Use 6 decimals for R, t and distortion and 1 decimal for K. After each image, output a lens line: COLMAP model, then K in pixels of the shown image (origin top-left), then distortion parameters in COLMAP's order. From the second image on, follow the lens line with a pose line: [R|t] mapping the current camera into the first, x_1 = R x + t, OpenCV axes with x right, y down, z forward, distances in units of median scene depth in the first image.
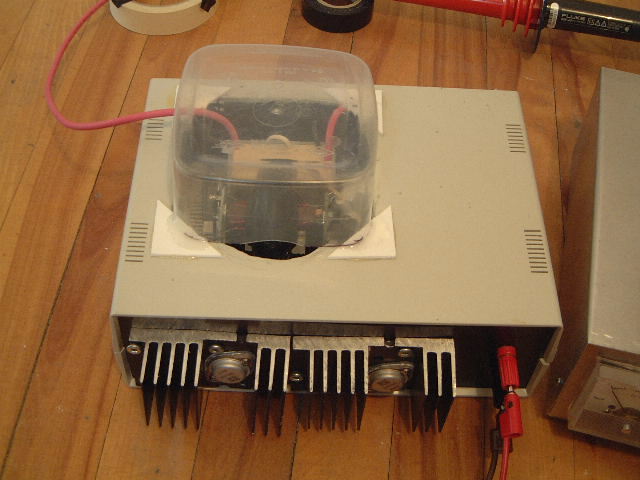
lens RADIAL K [[1006.0, 0, 320.0], [0, 1006.0, 240.0], [0, 0, 1]] dist [-0.295730, 0.043319]
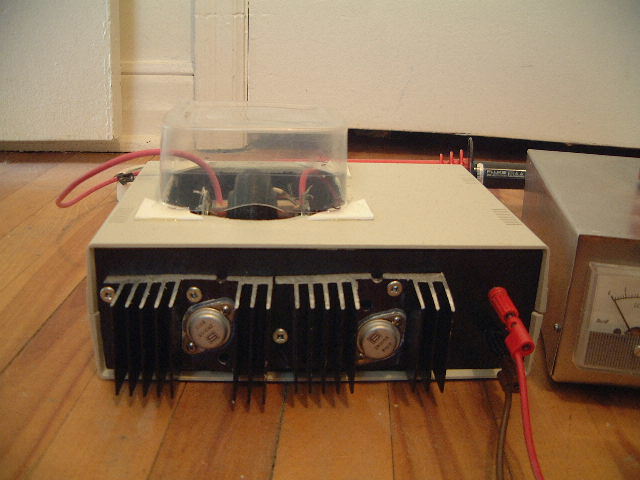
lens RADIAL K [[743.7, 0, 320.0], [0, 743.7, 240.0], [0, 0, 1]] dist [-0.343109, 0.261436]
pose [[0.997822, -0.033652, 0.056734, -0.023135], [0.059708, 0.826365, -0.559960, 0.455650], [-0.028040, 0.562128, 0.826575, 0.389605]]
